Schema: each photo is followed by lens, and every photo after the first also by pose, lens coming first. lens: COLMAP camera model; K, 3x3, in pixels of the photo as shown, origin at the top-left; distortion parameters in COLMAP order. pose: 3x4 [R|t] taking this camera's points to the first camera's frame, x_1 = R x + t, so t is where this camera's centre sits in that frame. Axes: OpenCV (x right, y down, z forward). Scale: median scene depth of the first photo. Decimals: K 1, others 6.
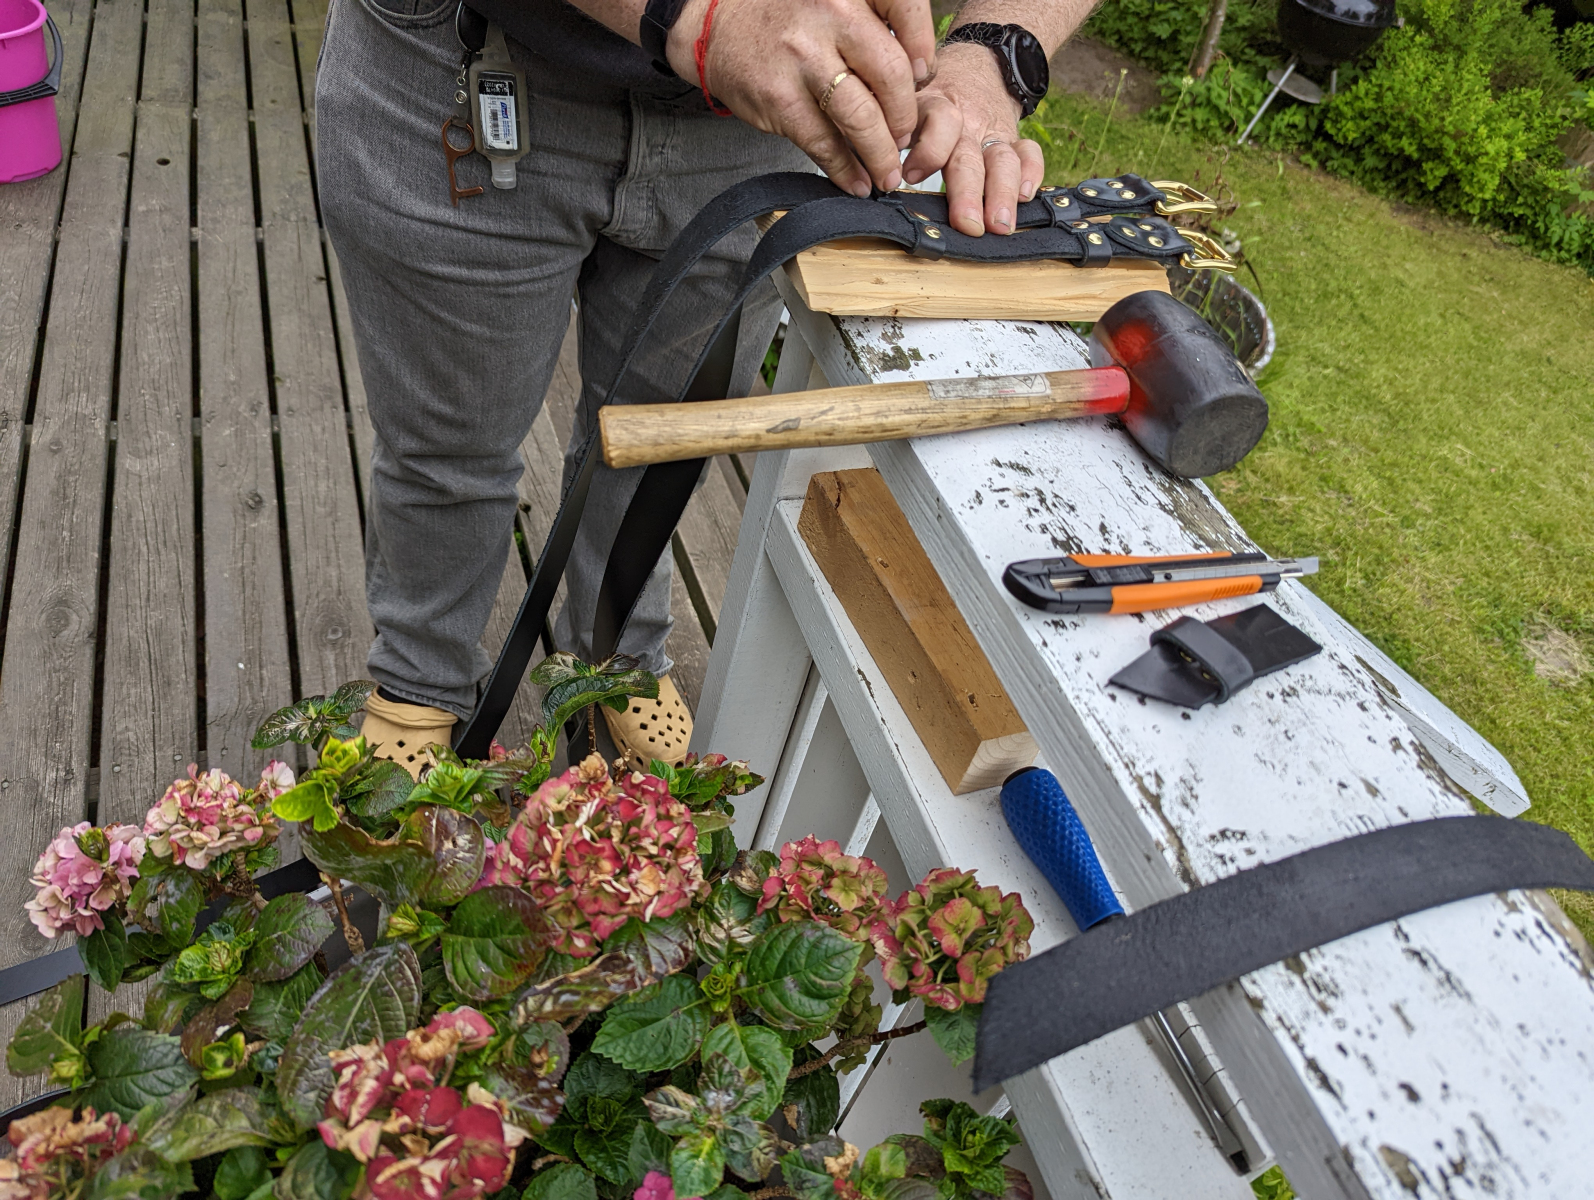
lens RADIAL K [[1166.1, 0, 790.1], [0, 1166.1, 607.0], [0, 0, 1]] dist [0.054219, -0.049376]
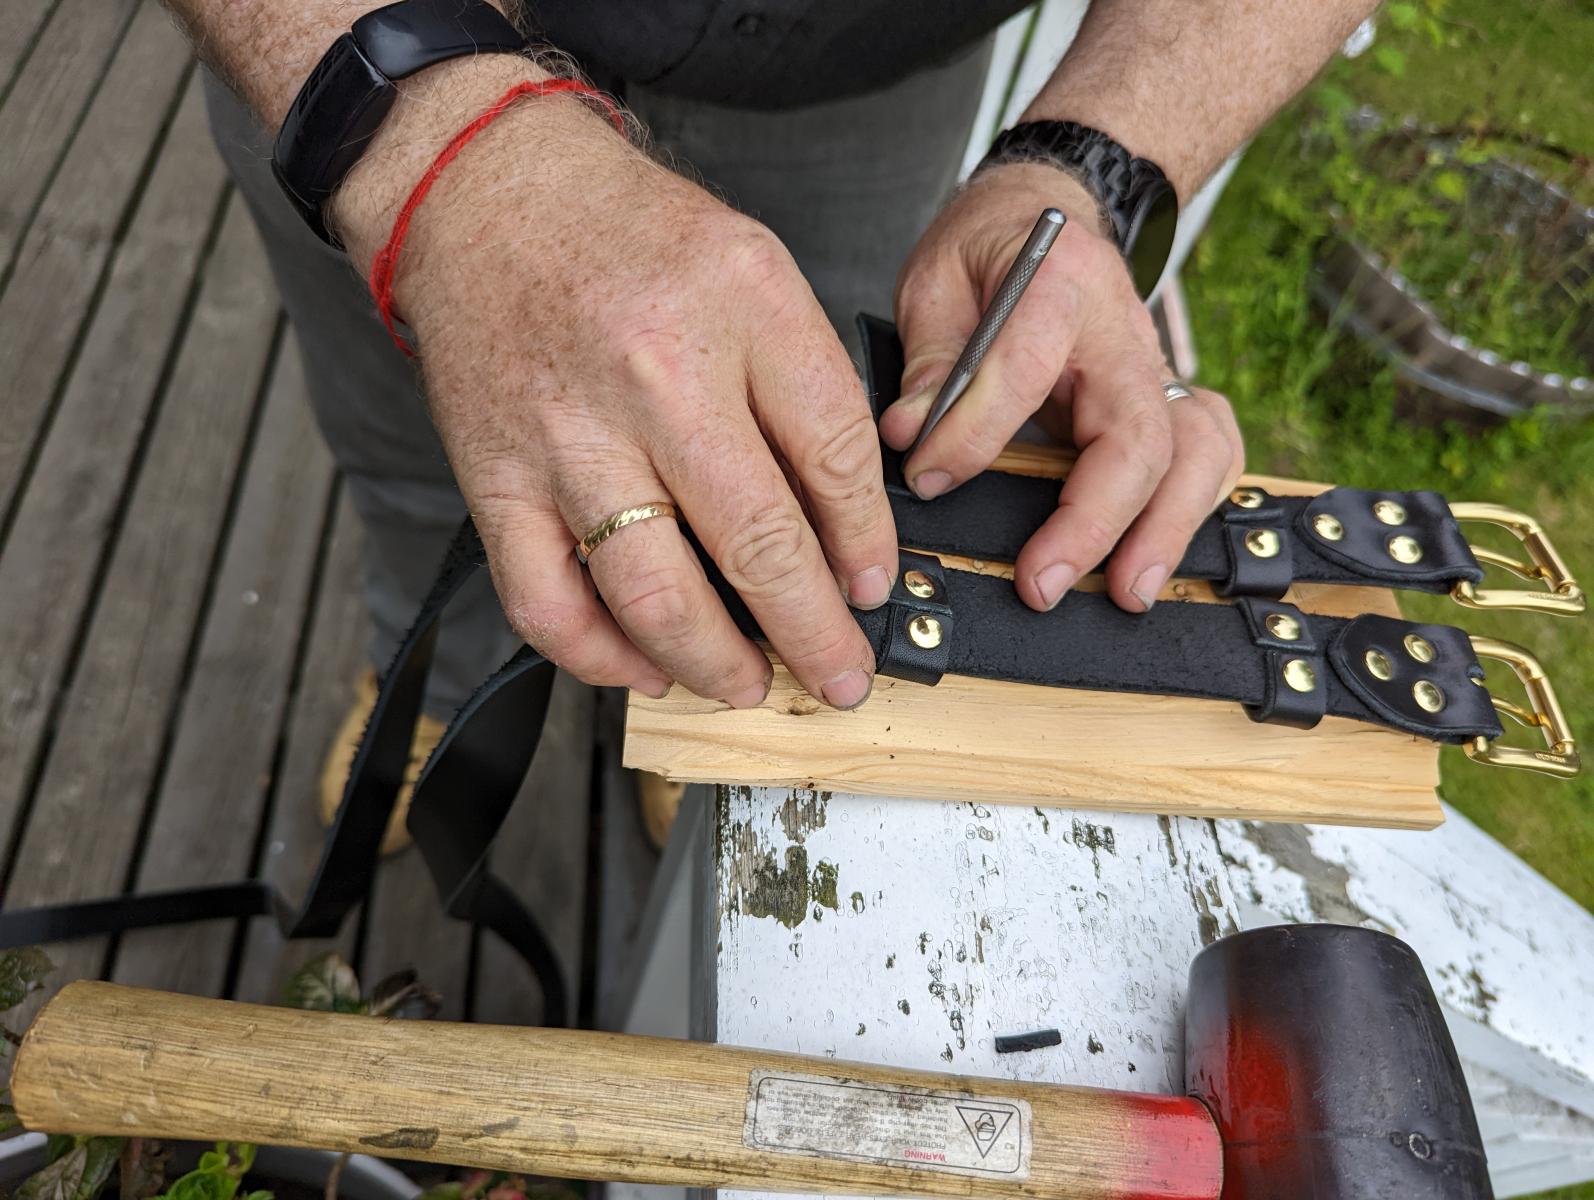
lens RADIAL K [[1200.7, 0, 795.6], [0, 1200.7, 615.2], [0, 0, 1]] dist [-0.001202, -0.011342]
pose [[0.958770, 0.234659, -0.160300, 0.147946], [-0.207720, 0.963615, 0.168219, -0.403259], [0.193942, -0.127986, 0.972628, 0.525222]]
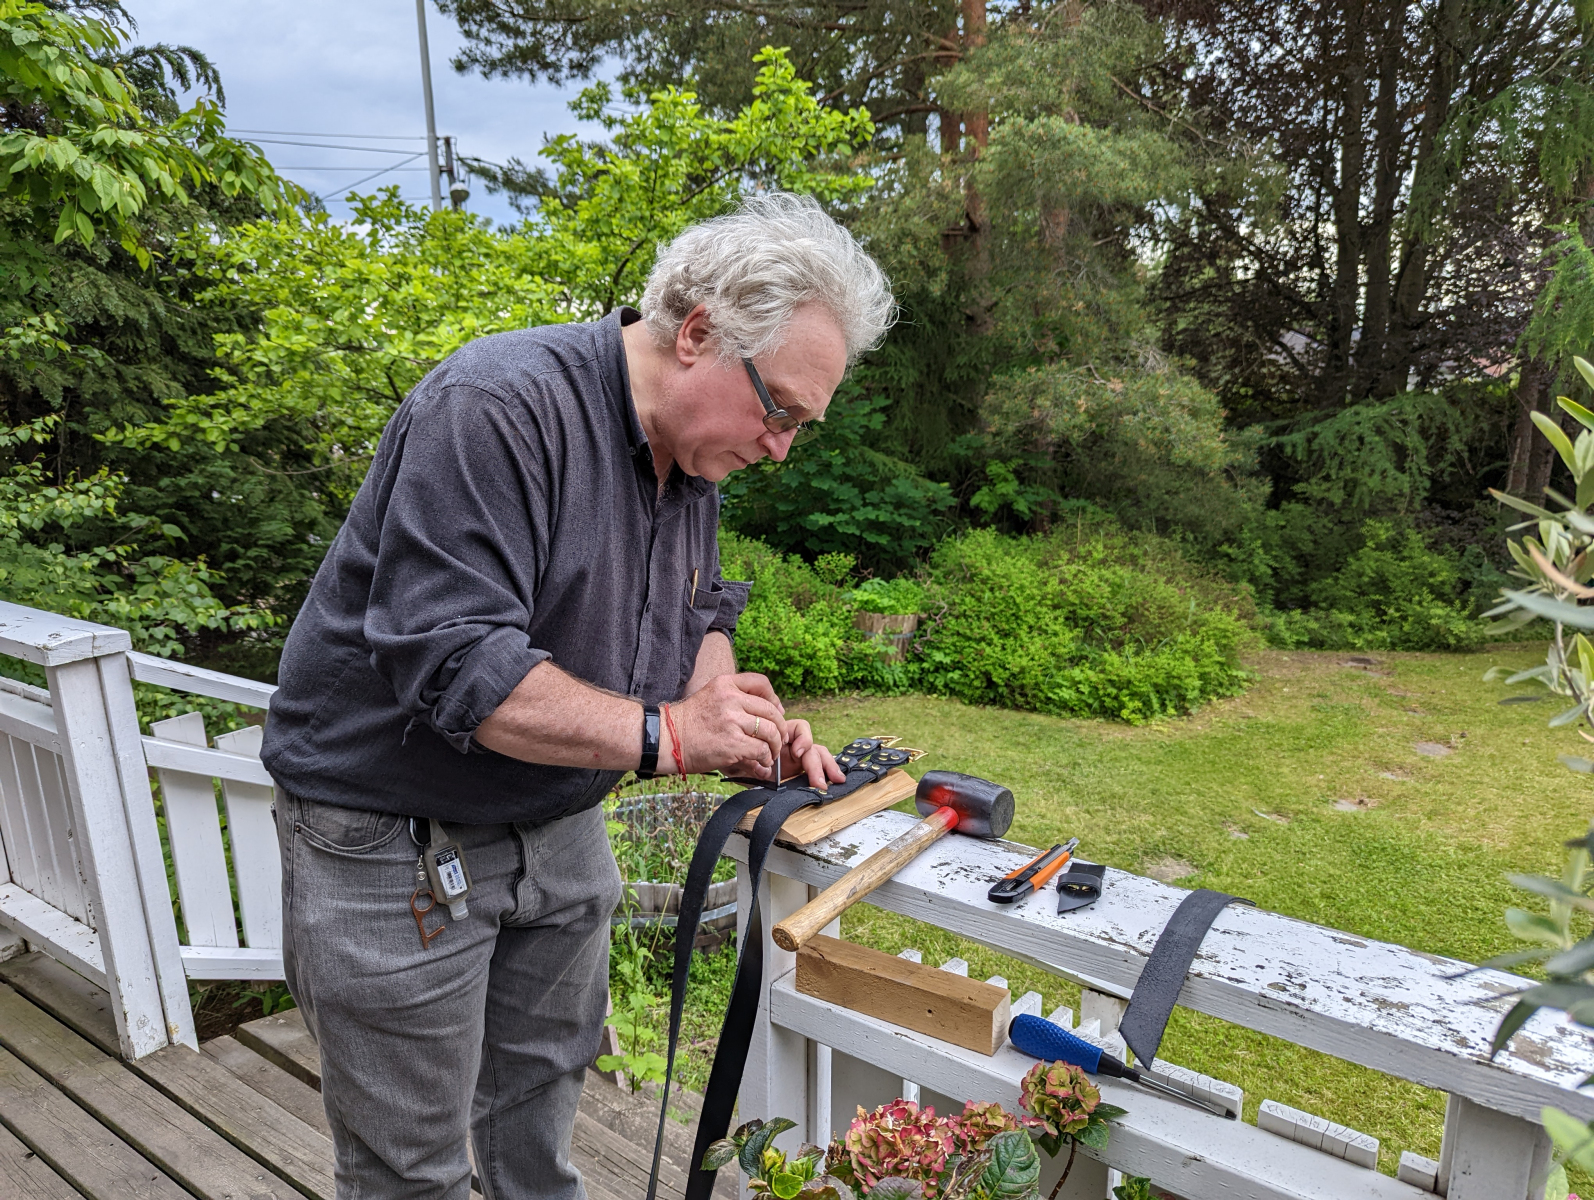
lens RADIAL K [[1170.4, 0, 781.1], [0, 1170.4, 615.3], [0, 0, 1]] dist [0.071646, -0.083067]
pose [[0.802874, -0.332457, 0.494839, -0.823090], [0.527935, 0.782069, -0.331138, 0.064823], [-0.276909, 0.527105, 0.803419, -0.739930]]
